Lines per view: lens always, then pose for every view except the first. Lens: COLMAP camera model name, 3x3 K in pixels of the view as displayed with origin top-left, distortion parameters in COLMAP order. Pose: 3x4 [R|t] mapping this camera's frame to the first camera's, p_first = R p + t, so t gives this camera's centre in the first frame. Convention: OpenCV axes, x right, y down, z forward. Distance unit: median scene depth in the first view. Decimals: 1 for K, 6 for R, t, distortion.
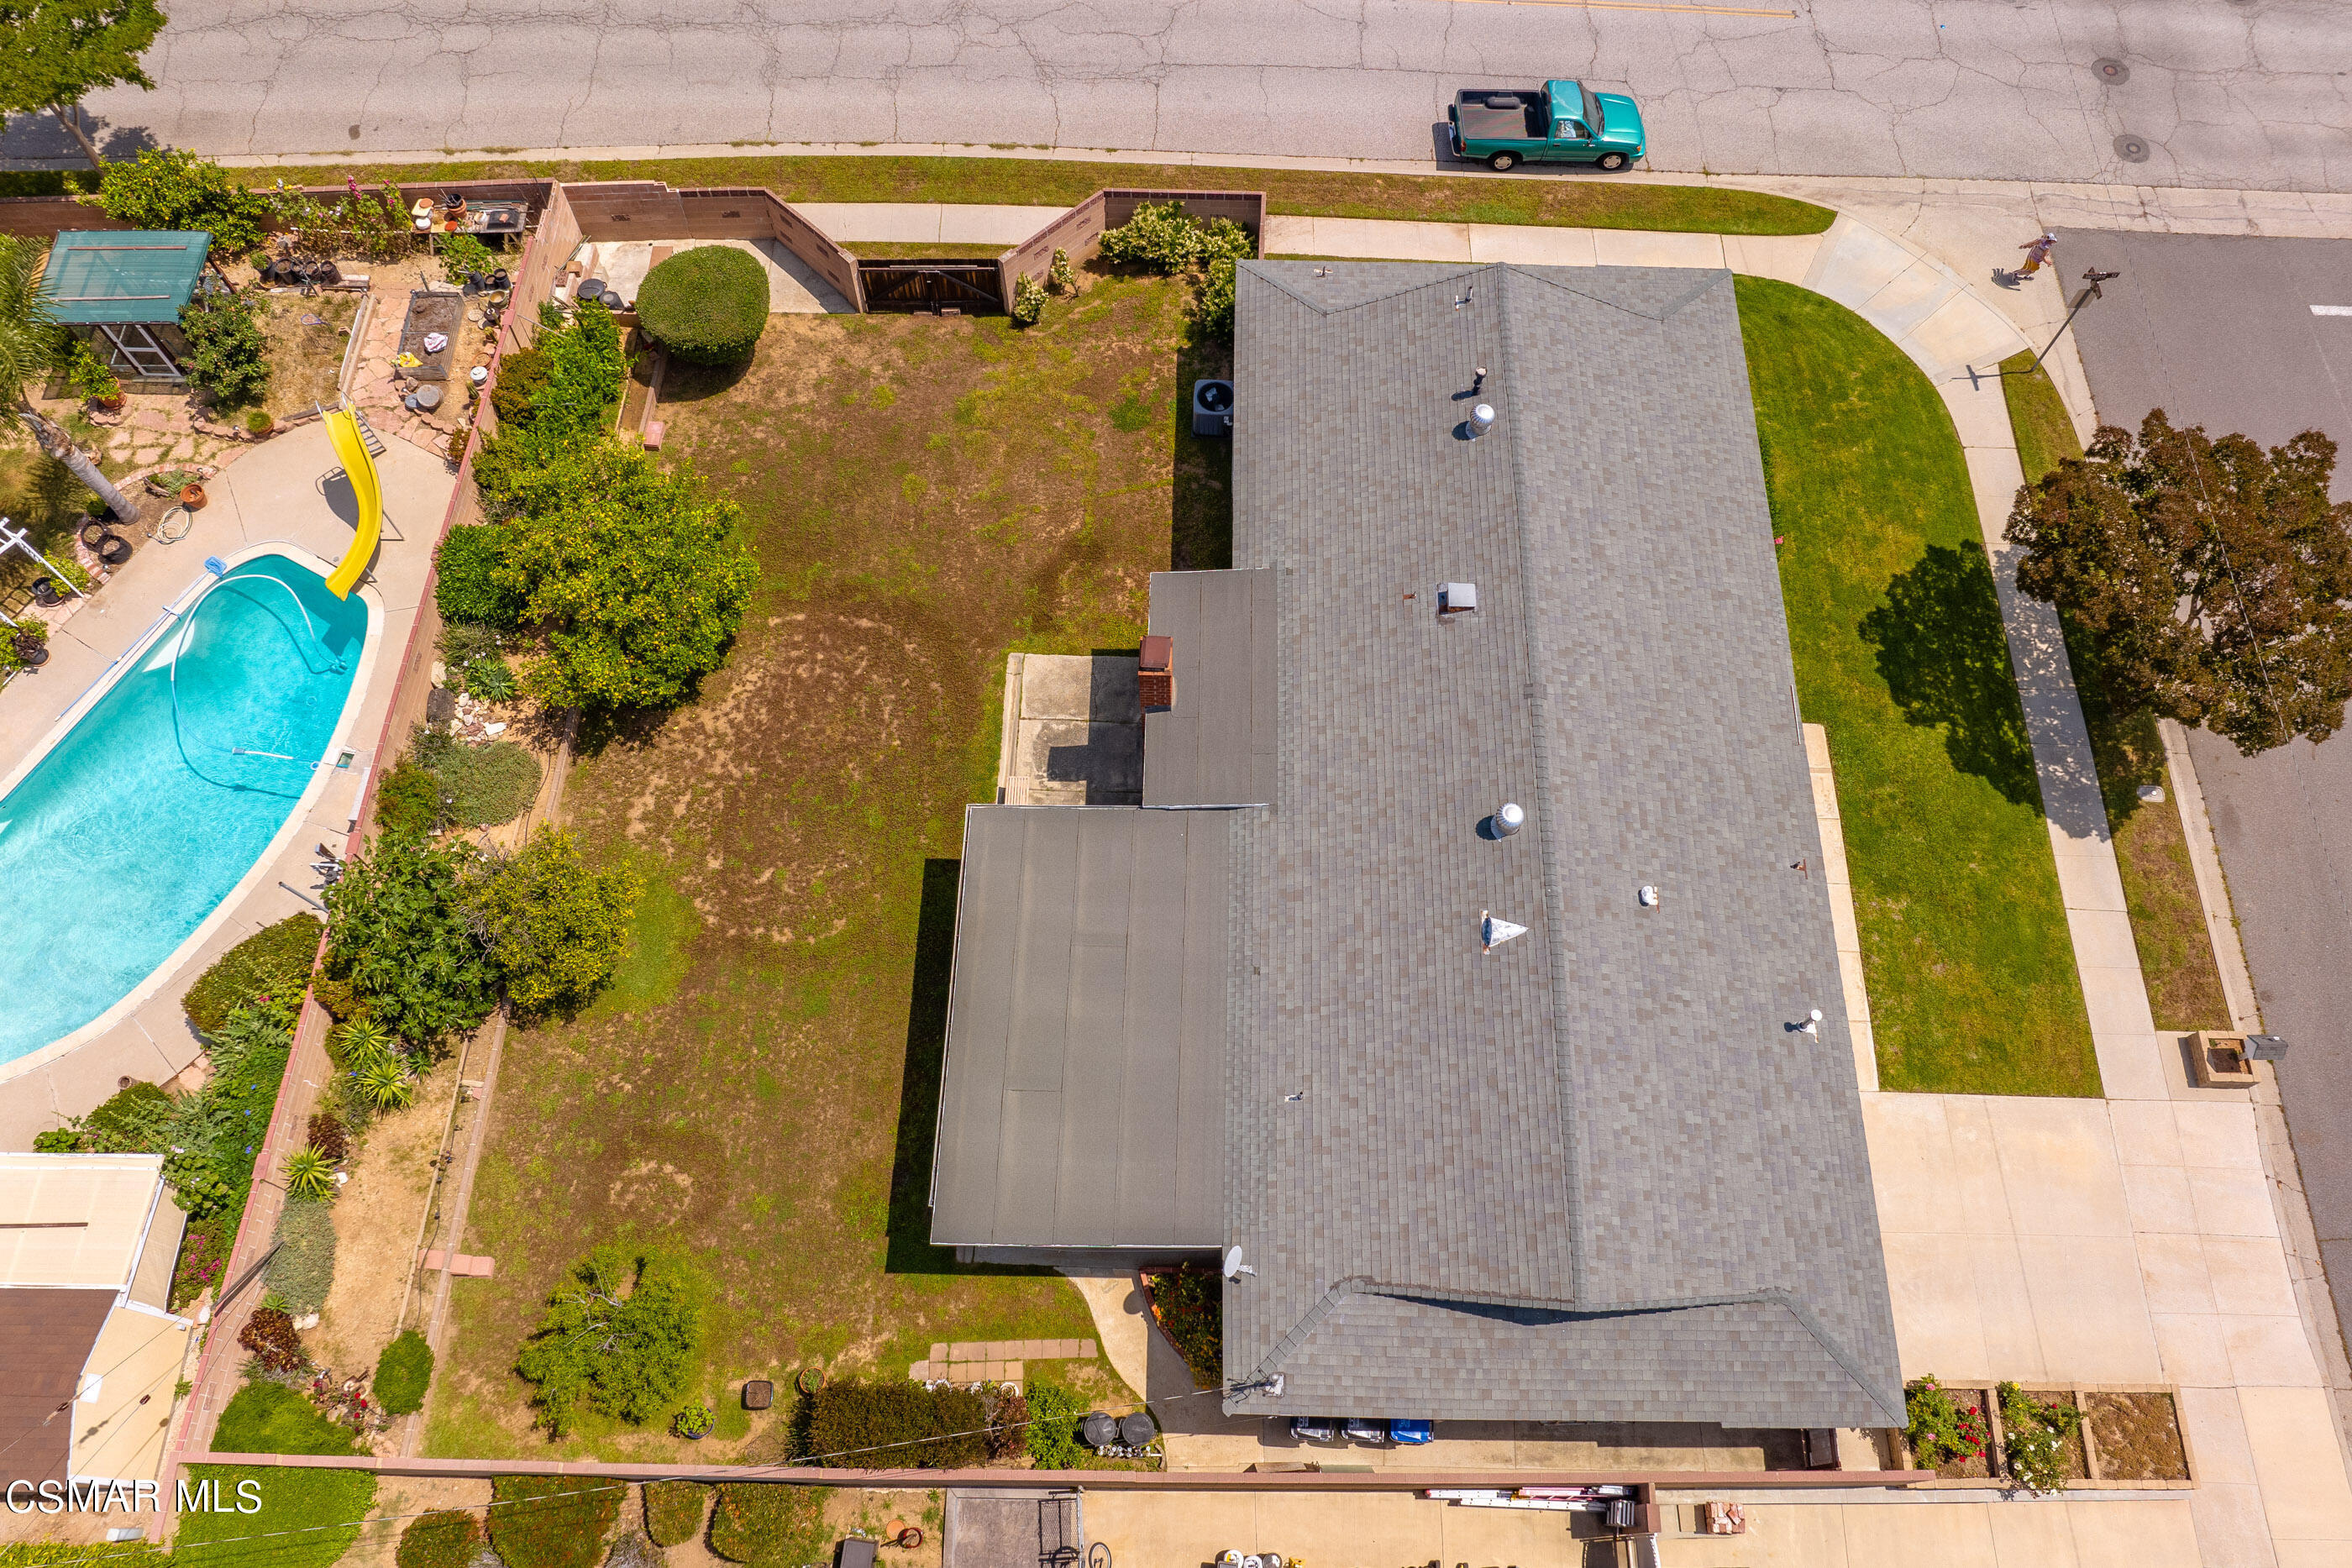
lens RADIAL K [[1662.2, 0, 1195.7], [0, 1662.2, 769.2], [0, 0, 1]] dist [-0.049720, 0.020244]
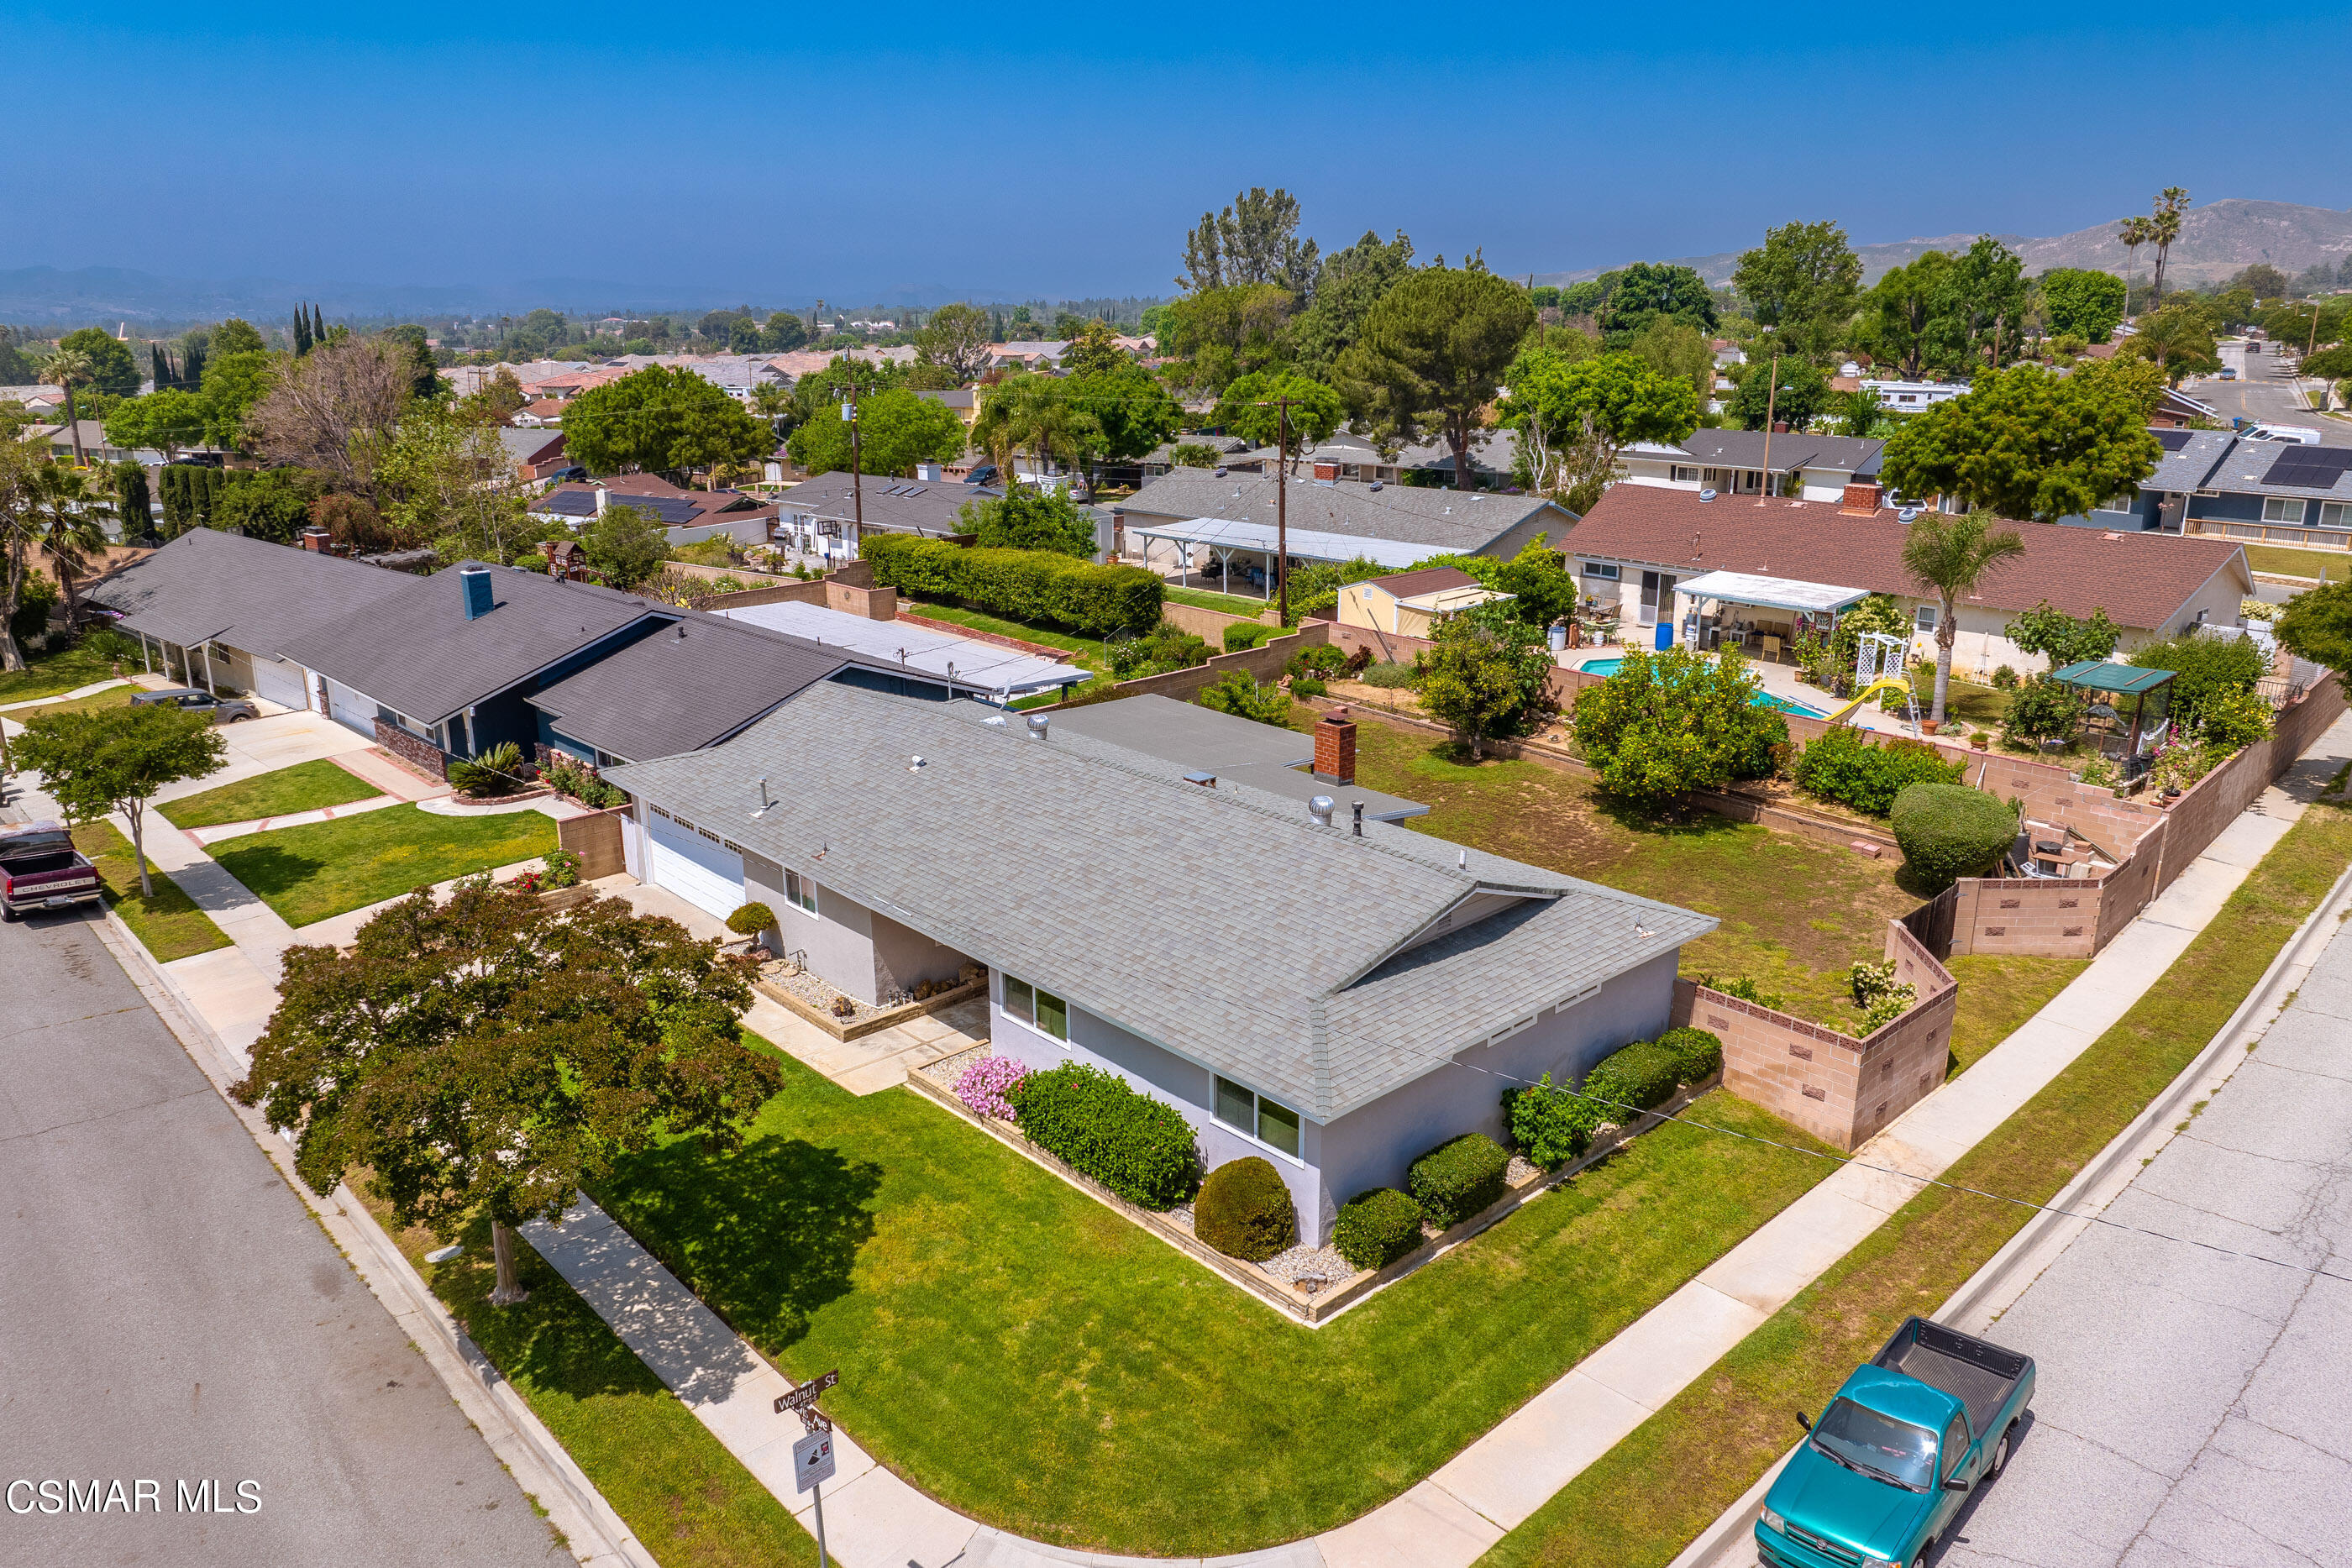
lens RADIAL K [[1662.2, 0, 1181.9], [0, 1662.2, 782.9], [0, 0, 1]] dist [-0.049720, 0.020244]
pose [[-0.718581, 0.190715, -0.668782, 0.809863], [-0.626218, 0.240820, 0.741523, -0.816487], [0.302476, 0.951648, -0.053620, 0.944273]]
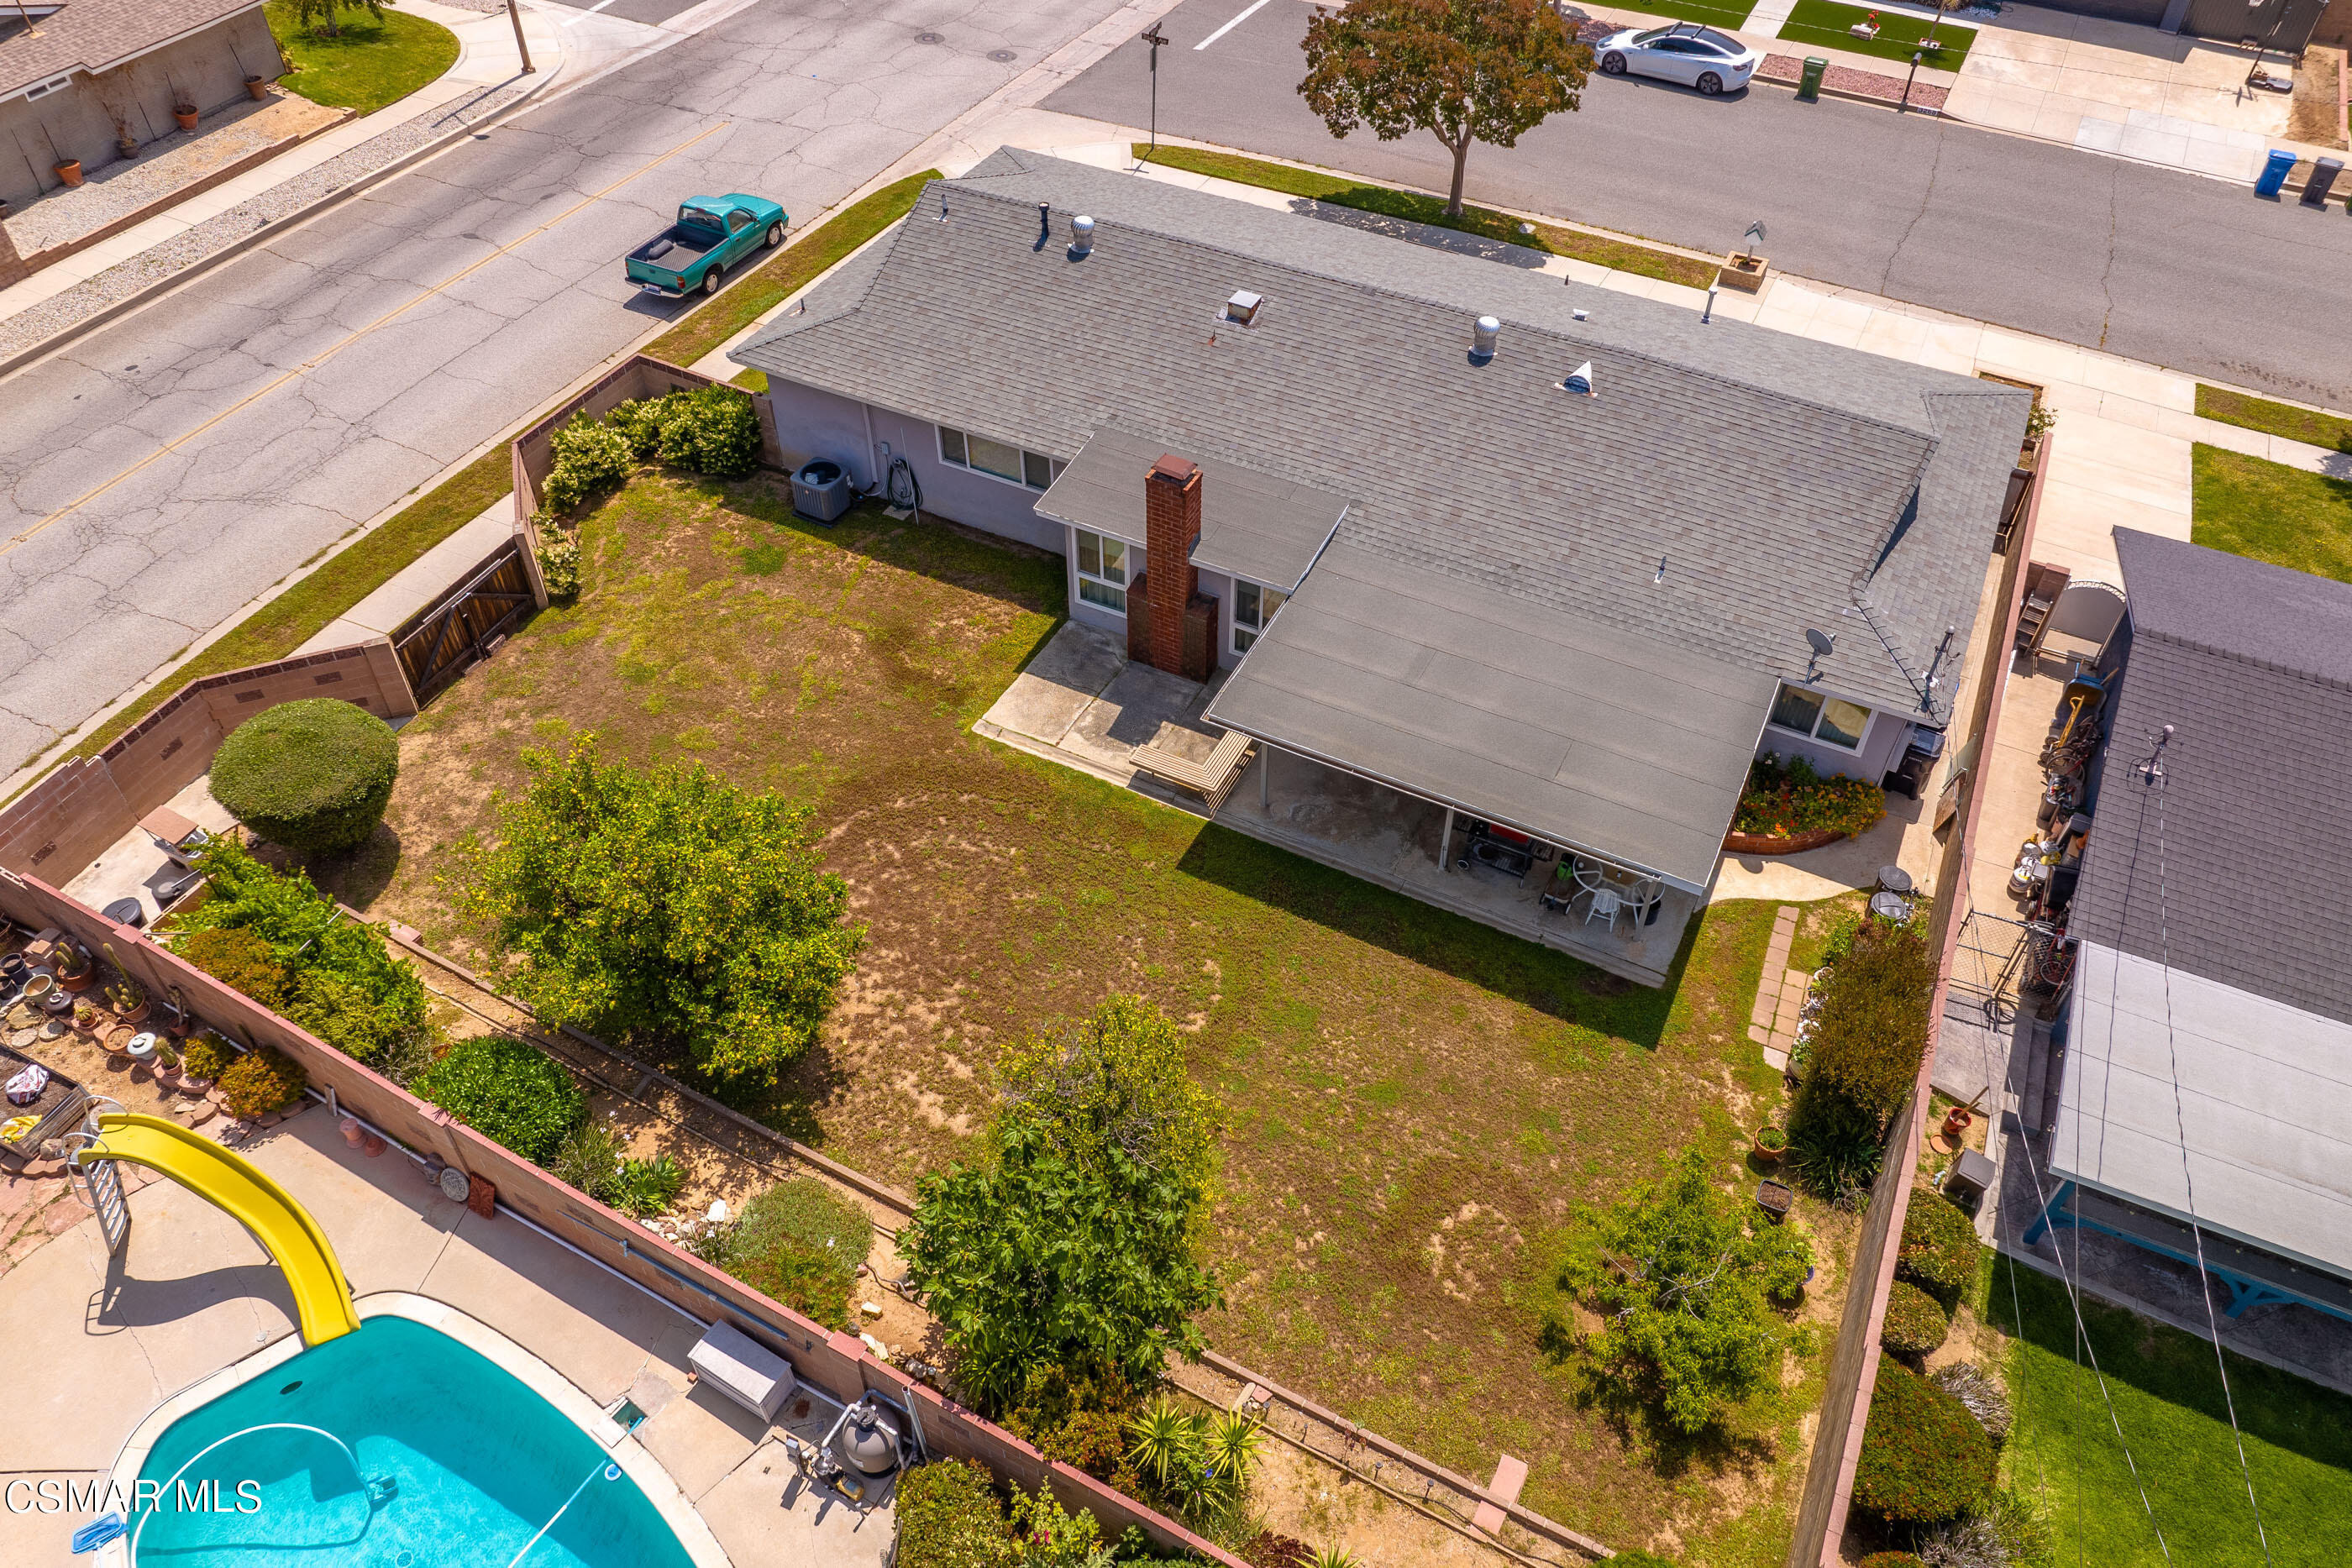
lens RADIAL K [[1662.2, 0, 1180.6], [0, 1662.2, 770.2], [0, 0, 1]] dist [-0.049720, 0.020244]
pose [[0.435399, -0.640439, 0.632665, -0.623598], [0.809630, 0.585844, 0.035856, -0.001894], [-0.393606, 0.496613, 0.773595, 0.322410]]
